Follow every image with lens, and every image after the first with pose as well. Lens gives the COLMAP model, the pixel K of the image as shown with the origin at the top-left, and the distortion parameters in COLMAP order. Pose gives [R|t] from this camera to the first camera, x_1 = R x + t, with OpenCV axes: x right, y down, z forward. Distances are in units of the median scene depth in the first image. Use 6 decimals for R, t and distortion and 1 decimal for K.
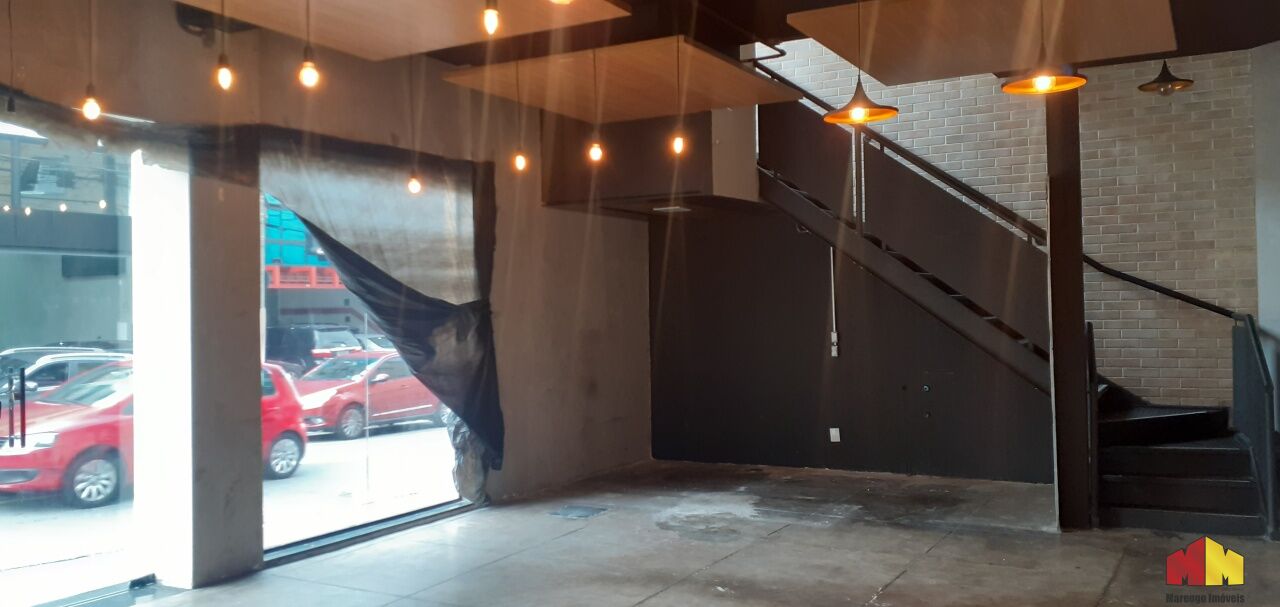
lens RADIAL K [[1049.2, 0, 633.2], [0, 1049.2, 305.0], [0, 0, 1]] dist [0.138338, -0.208689]
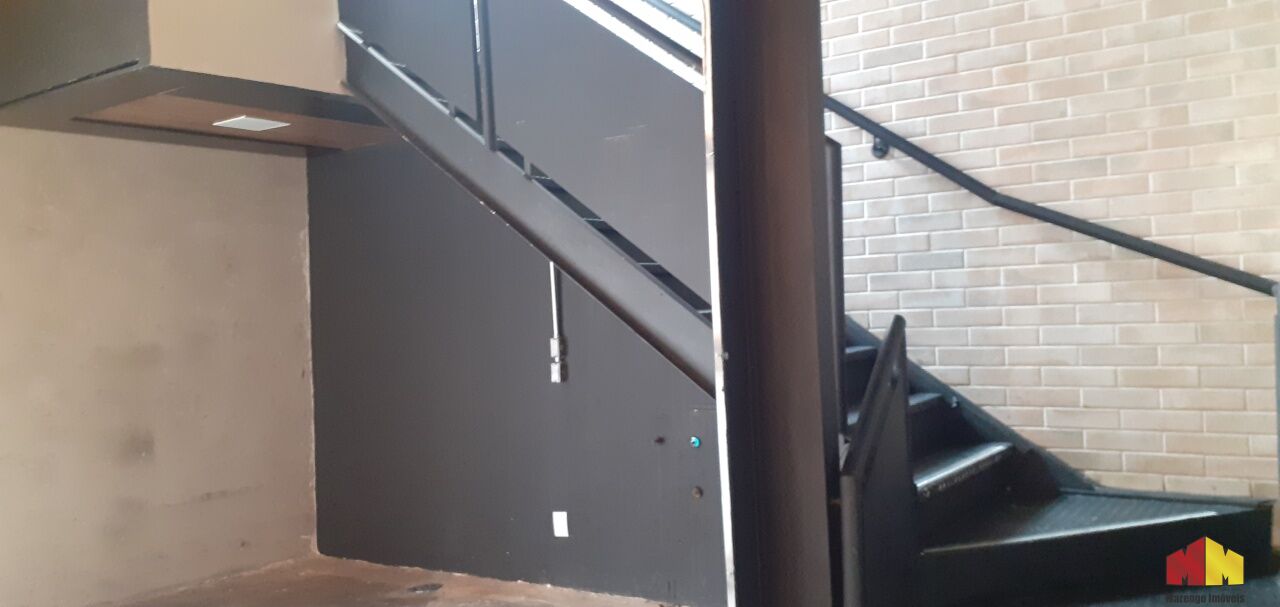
lens RADIAL K [[1049.2, 0, 643.5], [0, 1049.2, 302.7], [0, 0, 1]] dist [0.138338, -0.208689]
pose [[0.994165, -0.028049, -0.104160, 0.335604], [0.029646, 0.999465, 0.013820, 0.000875], [0.103716, -0.016828, 0.994465, 0.520979]]
